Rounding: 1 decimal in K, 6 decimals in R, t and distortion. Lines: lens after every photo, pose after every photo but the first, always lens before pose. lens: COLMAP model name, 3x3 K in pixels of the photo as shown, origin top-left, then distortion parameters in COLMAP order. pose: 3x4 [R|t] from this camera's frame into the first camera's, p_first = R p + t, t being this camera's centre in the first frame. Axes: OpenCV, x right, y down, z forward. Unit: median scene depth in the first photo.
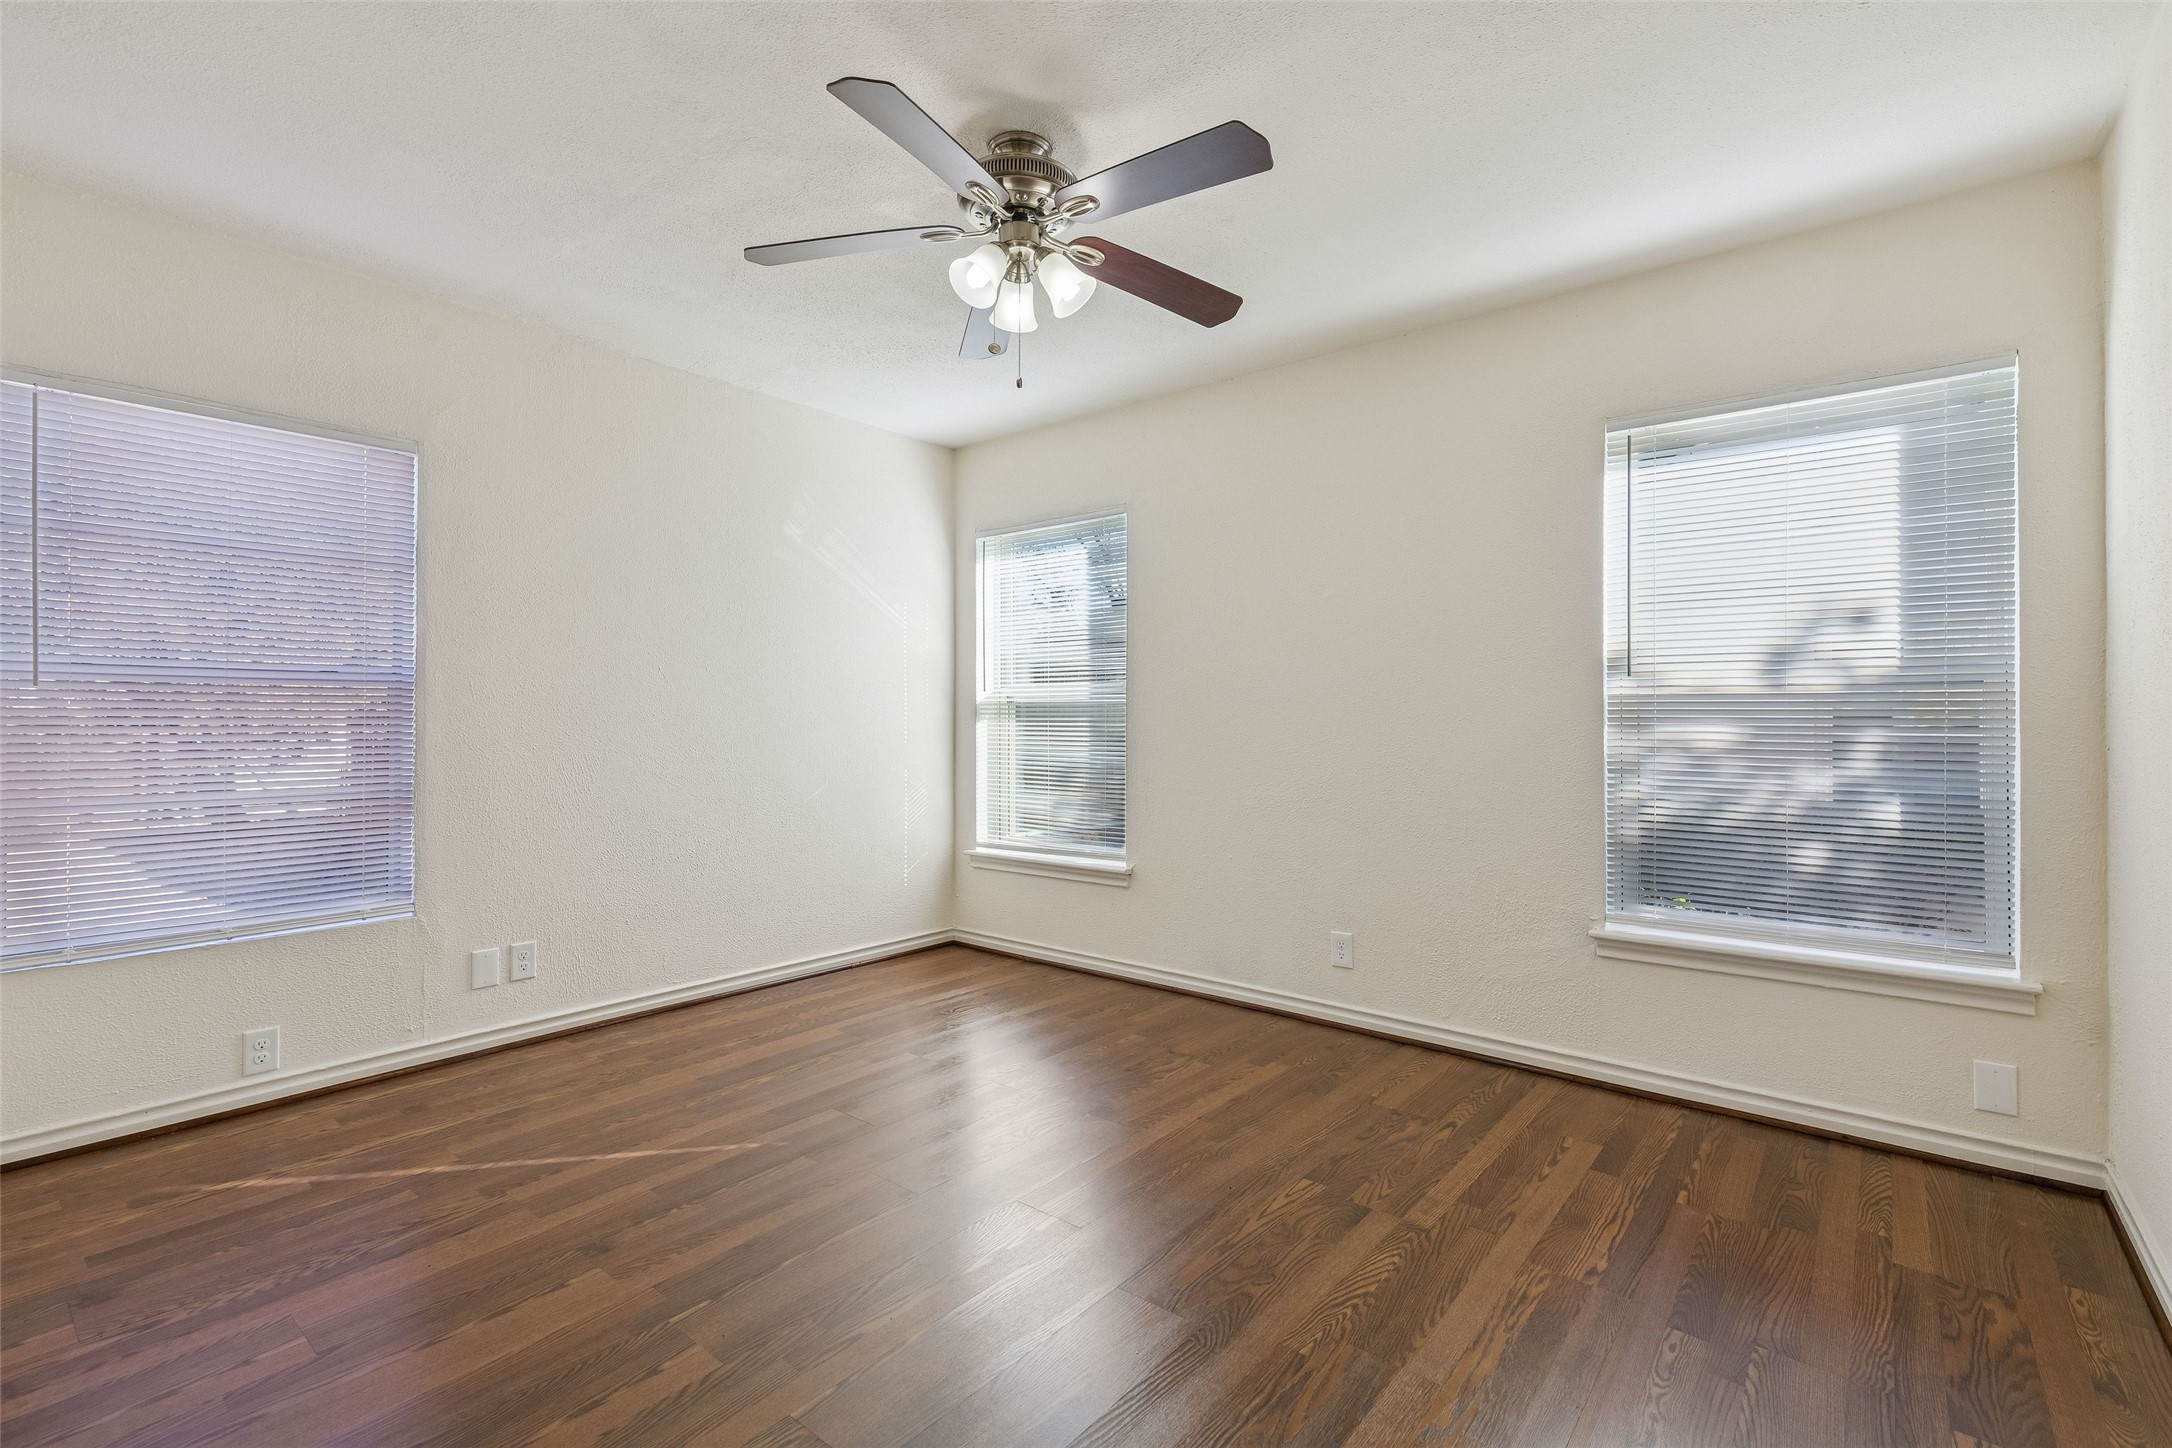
lens RADIAL K [[974.9, 0, 1081.6], [0, 974.9, 713.3], [0, 0, 1]] dist [0.006349, -0.001386]
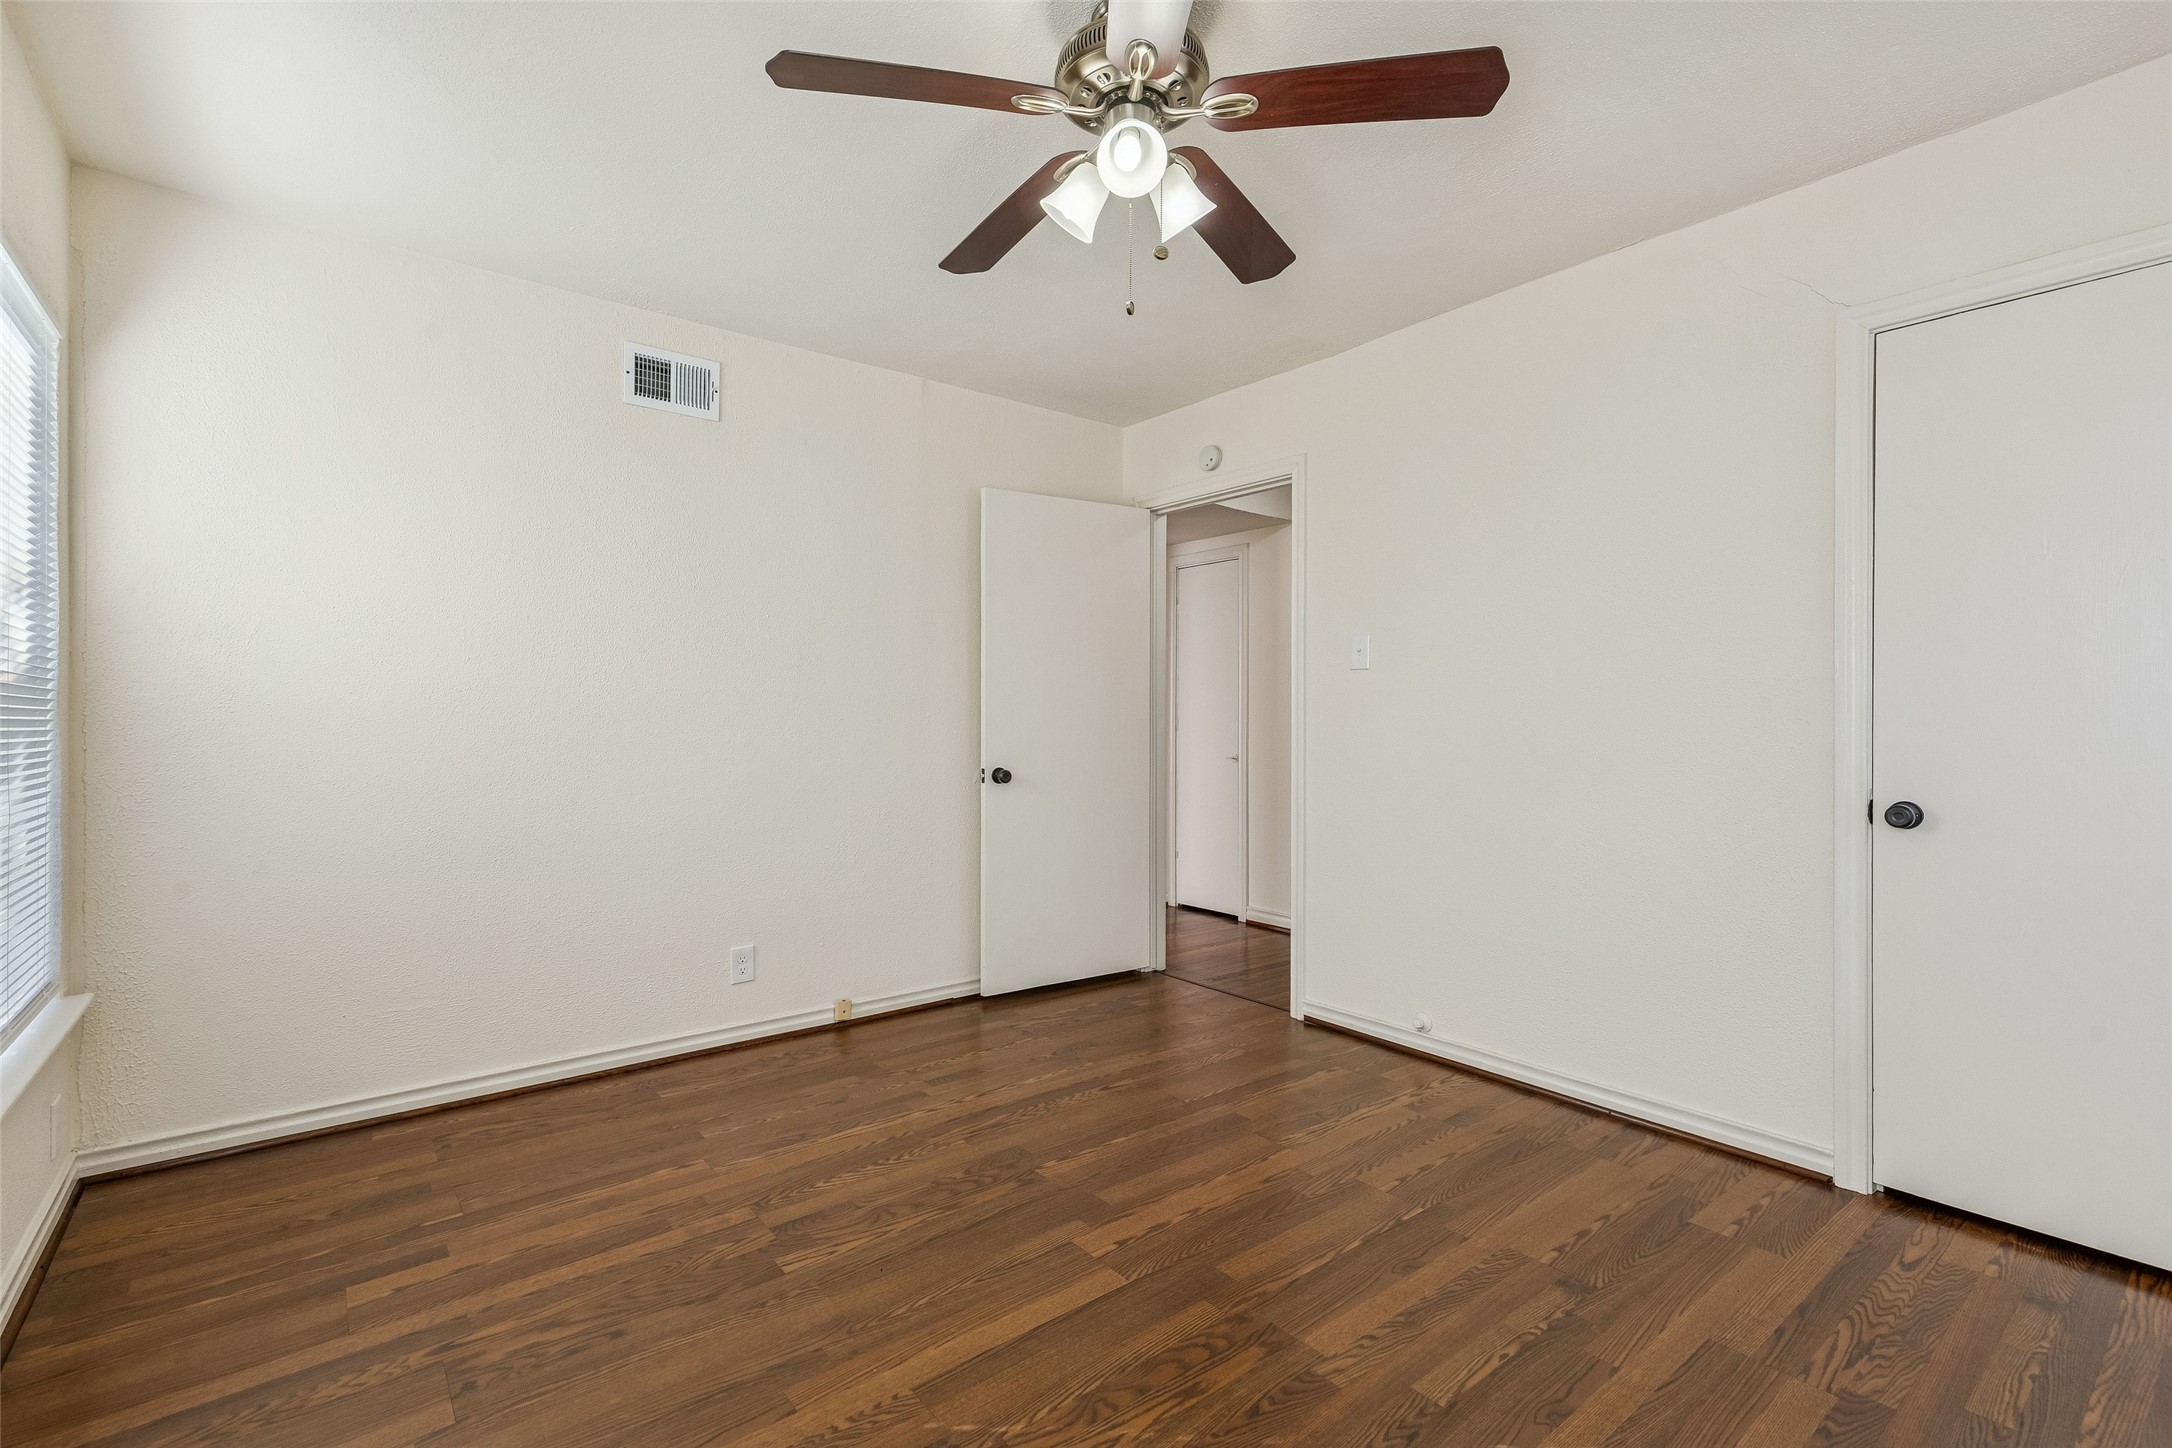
lens RADIAL K [[974.9, 0, 1094.5], [0, 974.9, 724.1], [0, 0, 1]] dist [0.006349, -0.001386]
pose [[-0.978648, -0.007653, 0.205399, -0.163349], [-0.006109, 0.999948, 0.008151, -0.002719], [-0.205451, 0.006722, -0.978644, 1.433899]]
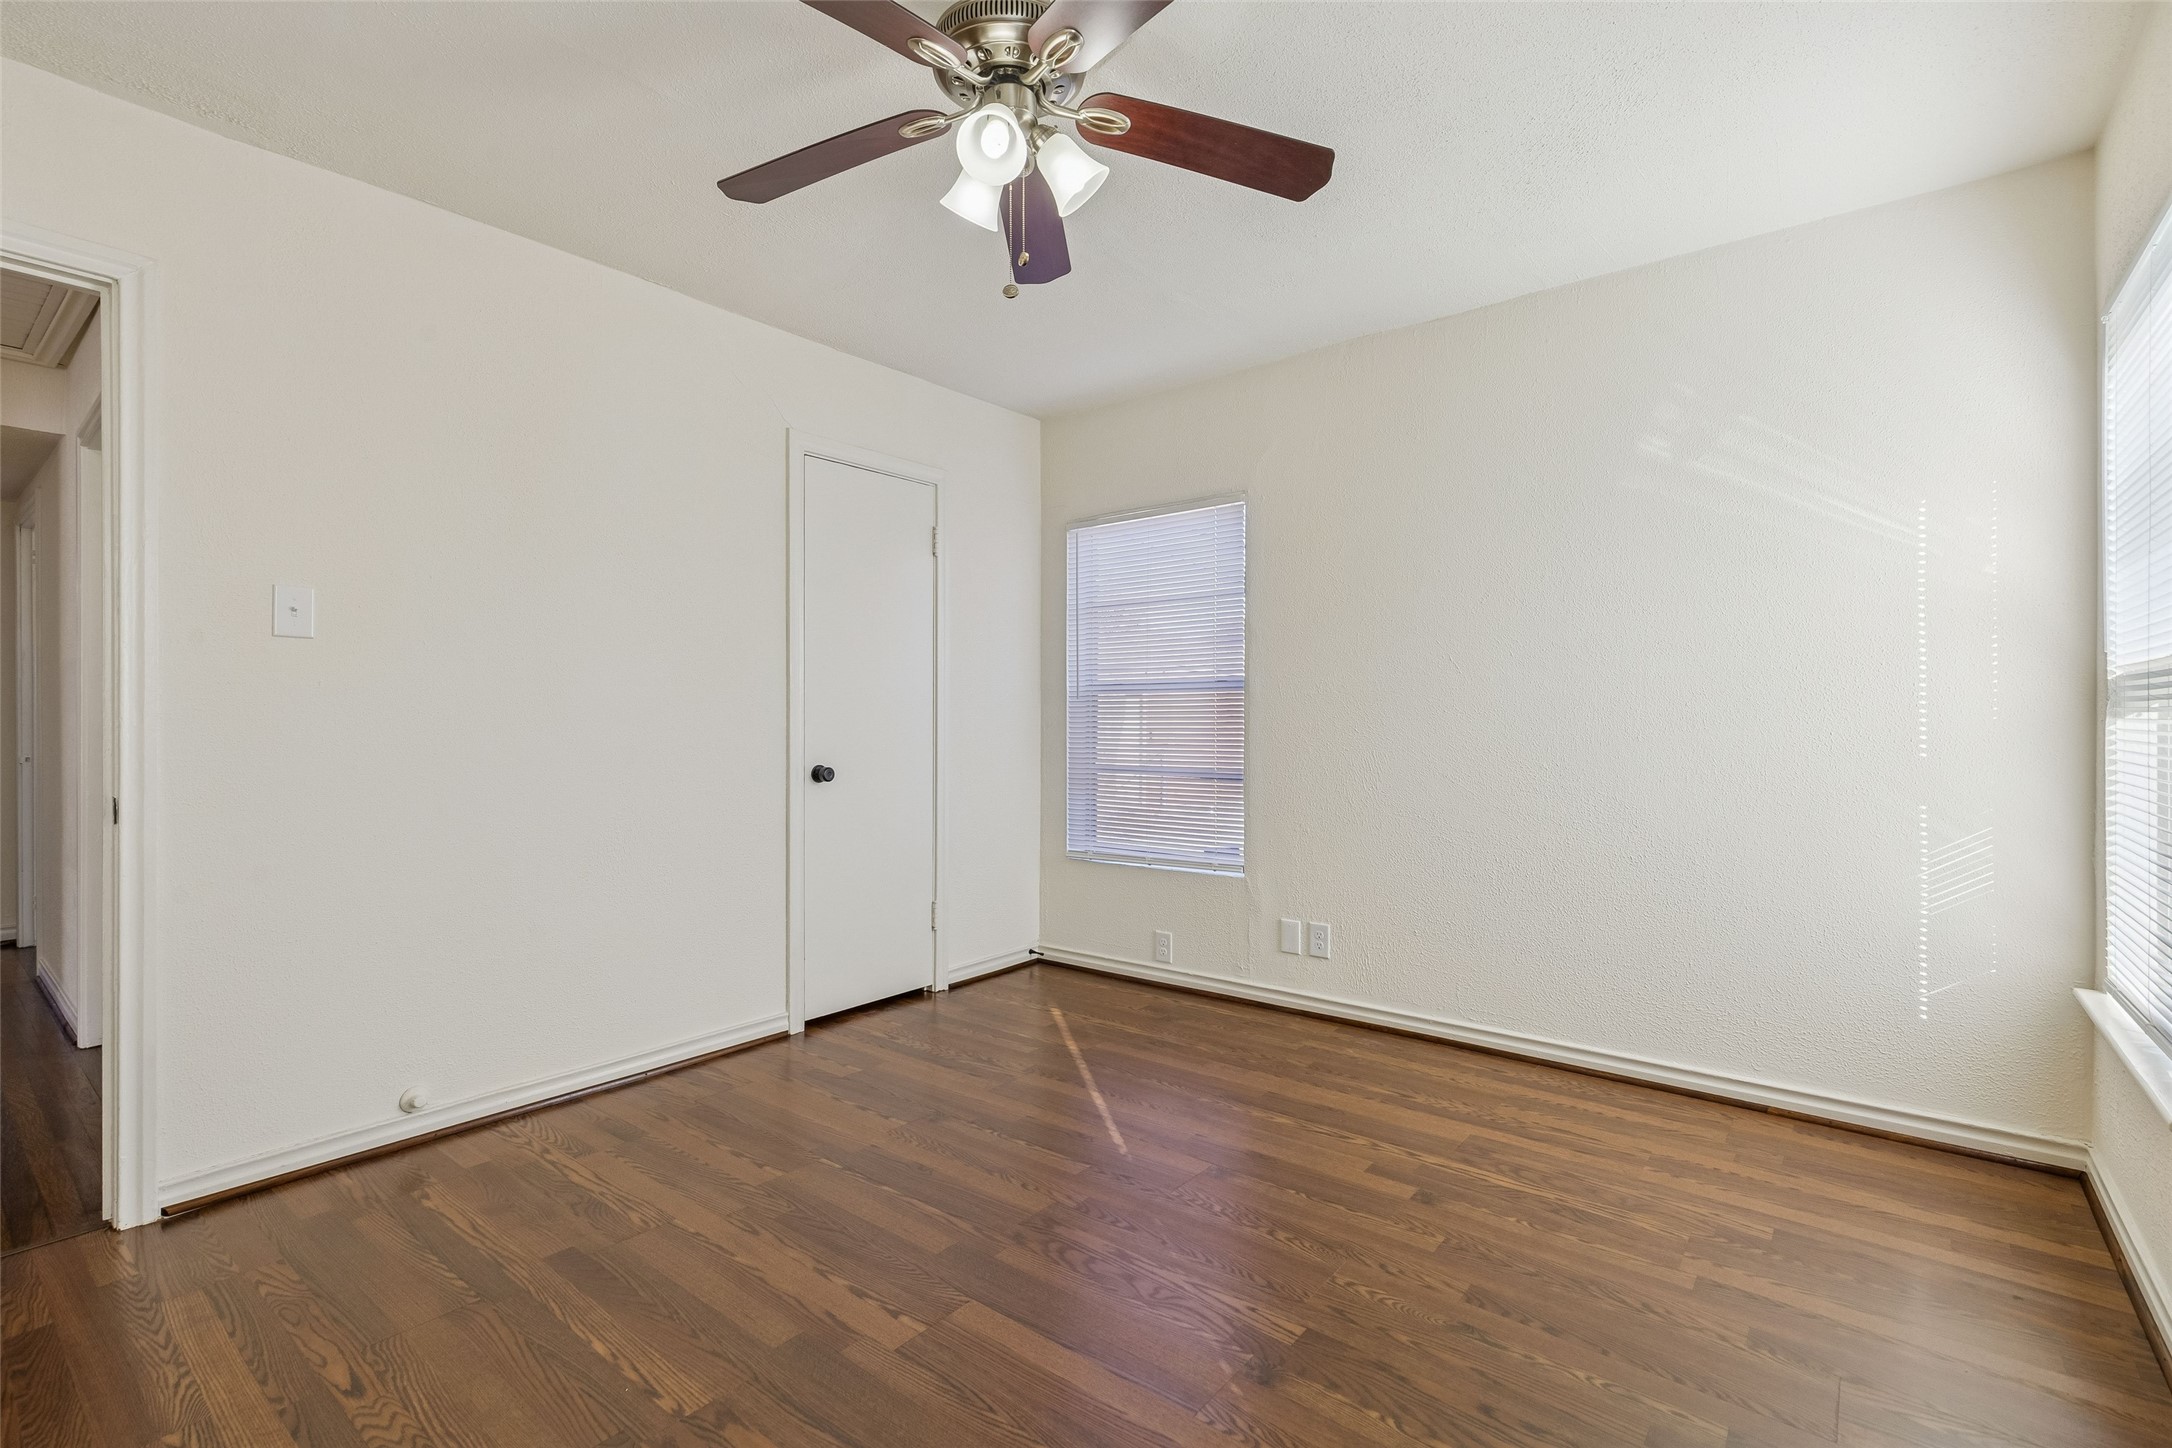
lens RADIAL K [[974.9, 0, 1105.2], [0, 974.9, 725.6], [0, 0, 1]] dist [0.006349, -0.001386]
pose [[0.024762, -0.000070, -0.999693, 0.571231], [0.001357, 0.999999, -0.000037, 0.019039], [0.999692, -0.001355, 0.024762, 0.847506]]
